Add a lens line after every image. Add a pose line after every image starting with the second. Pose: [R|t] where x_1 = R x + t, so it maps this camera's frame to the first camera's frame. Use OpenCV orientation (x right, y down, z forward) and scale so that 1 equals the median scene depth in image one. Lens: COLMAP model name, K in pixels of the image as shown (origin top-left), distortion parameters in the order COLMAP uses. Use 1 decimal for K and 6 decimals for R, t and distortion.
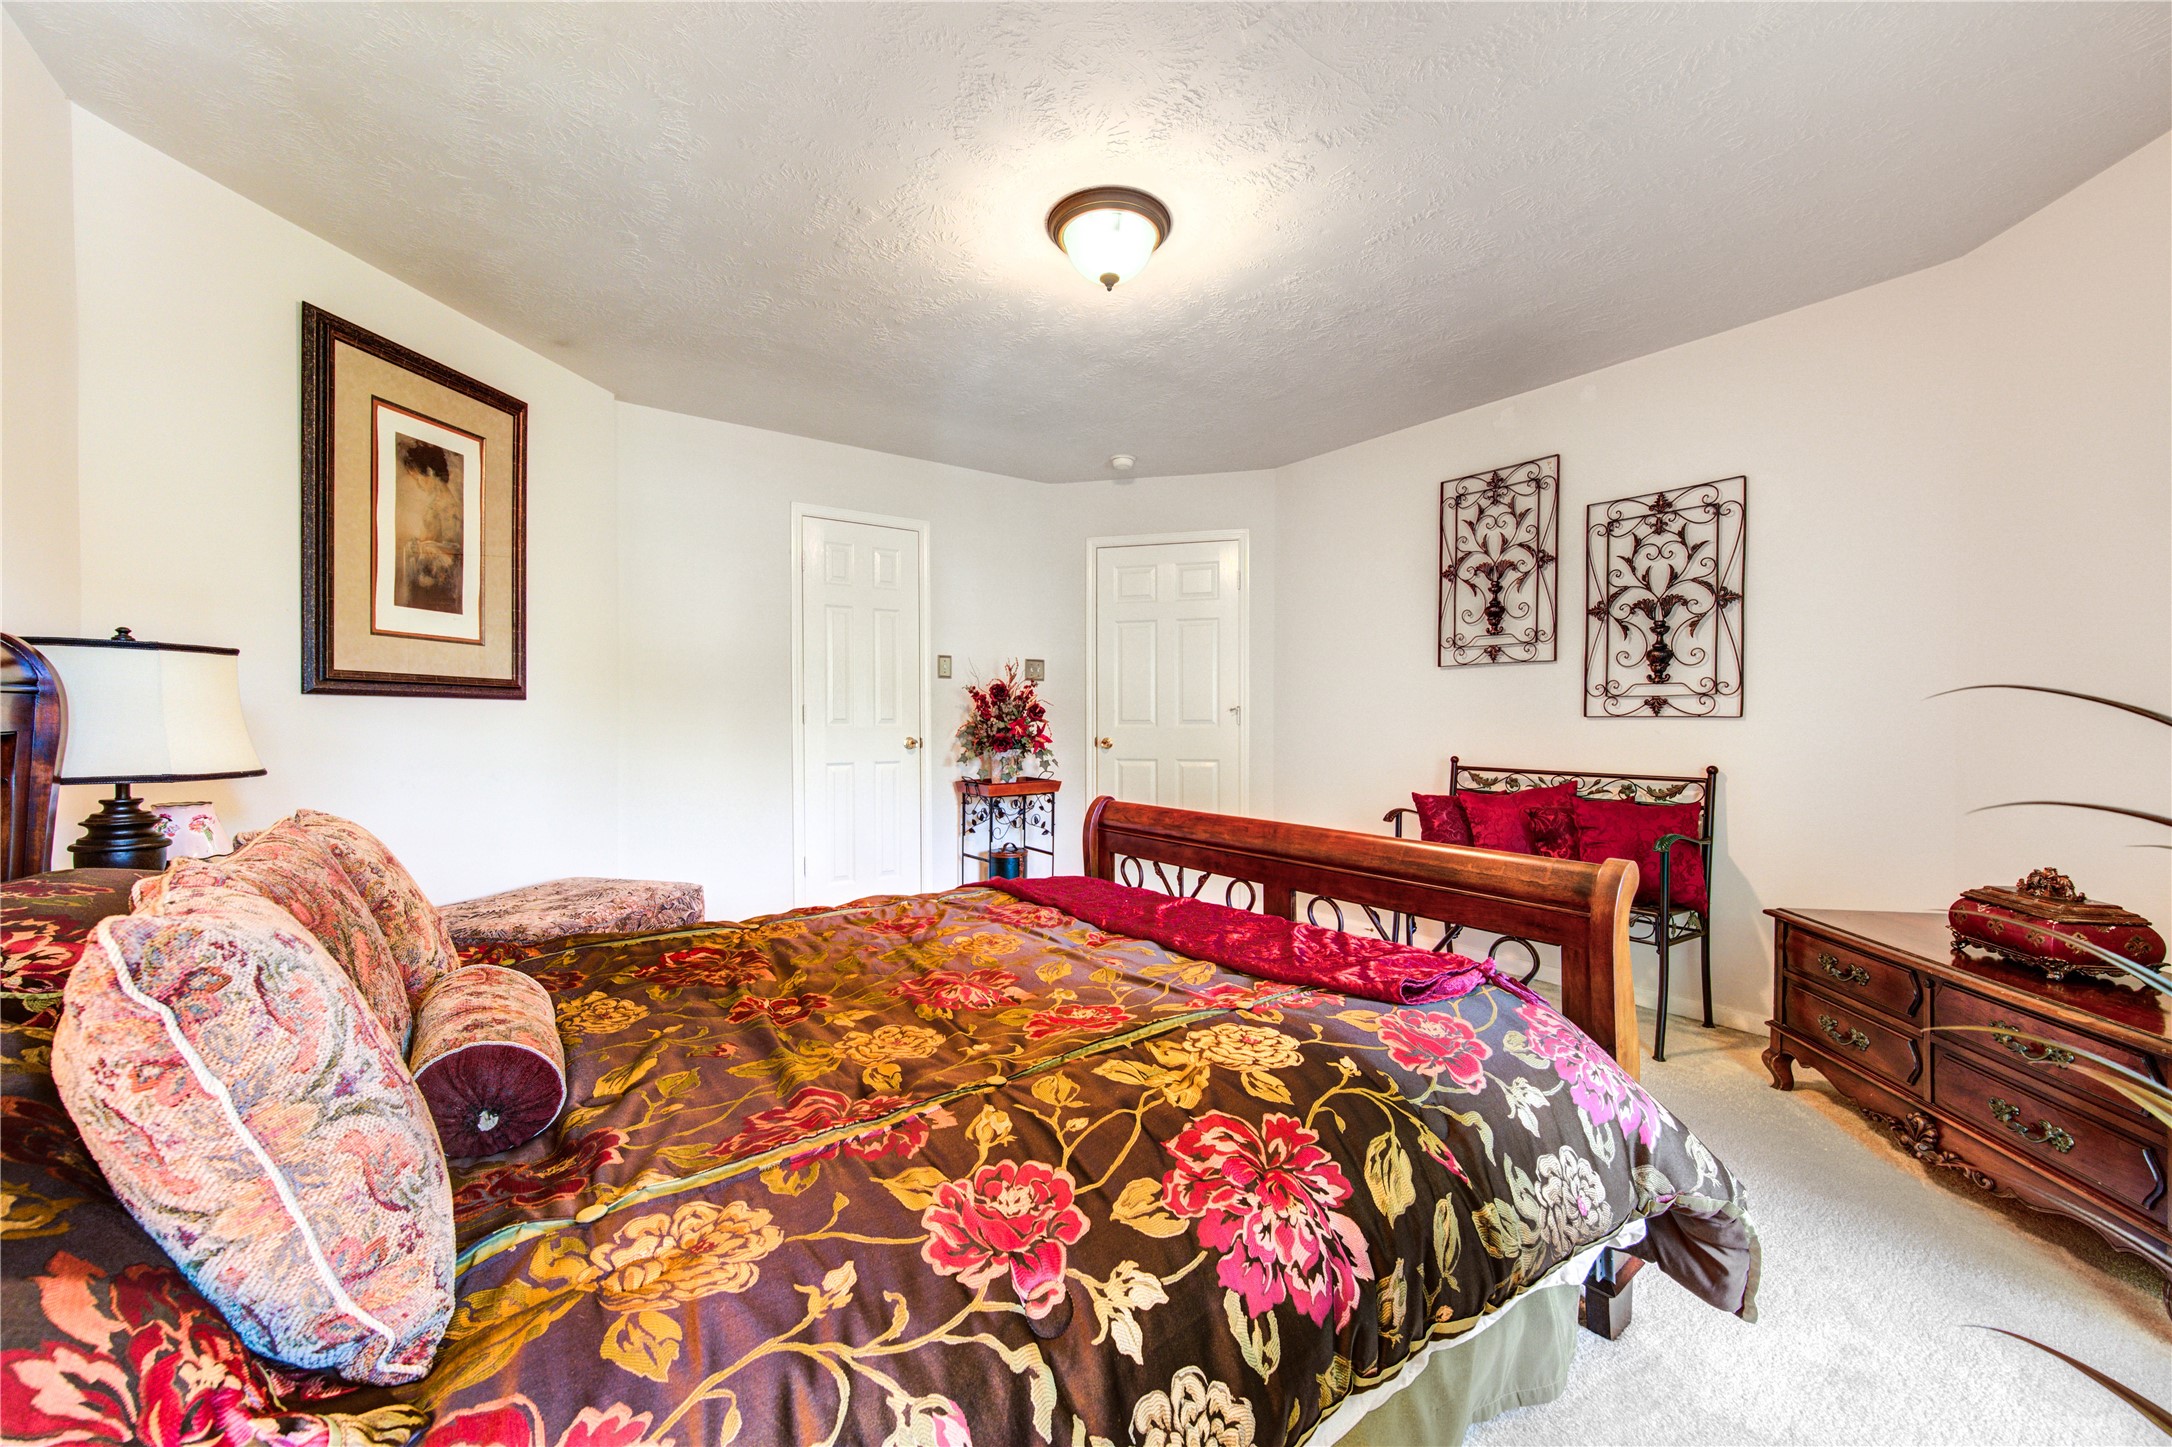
lens RADIAL K [[850.3, 0, 1083.4], [0, 850.3, 727.4], [0, 0, 1]] dist [0.001314, 0.000054]
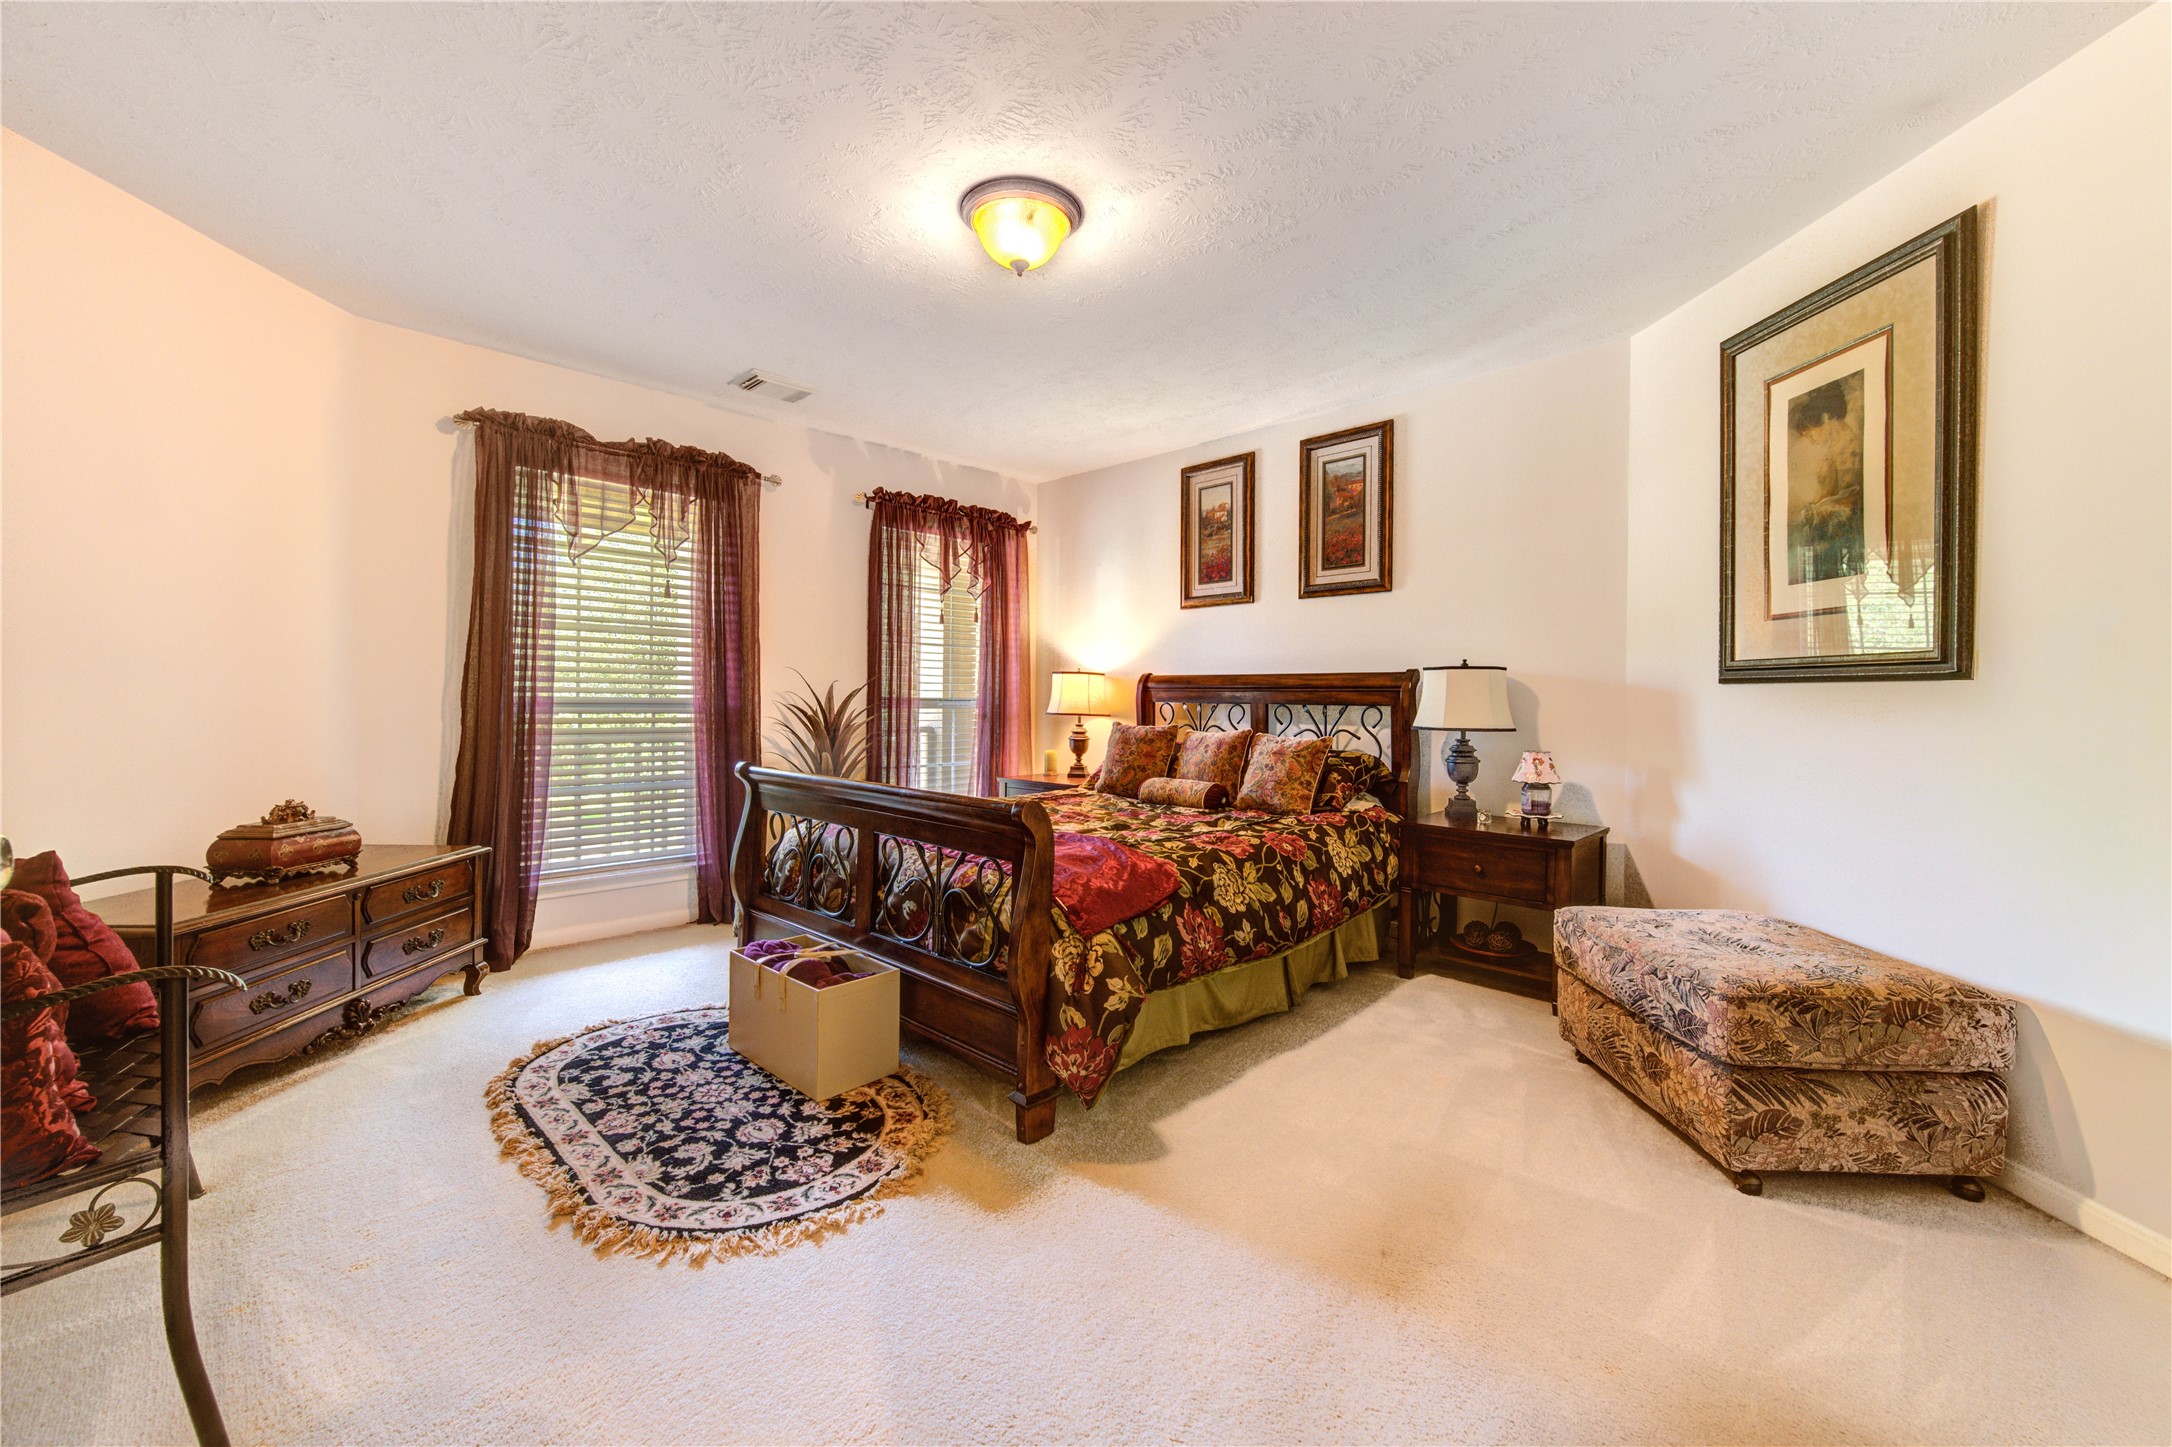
lens RADIAL K [[850.3, 0, 1083.4], [0, 850.3, 727.4], [0, 0, 1]] dist [0.001314, 0.000054]
pose [[-0.986044, -0.008260, -0.166282, 0.117840], [-0.016194, 0.998791, 0.046414, -0.020250], [0.165697, 0.048459, -0.984985, 1.960087]]
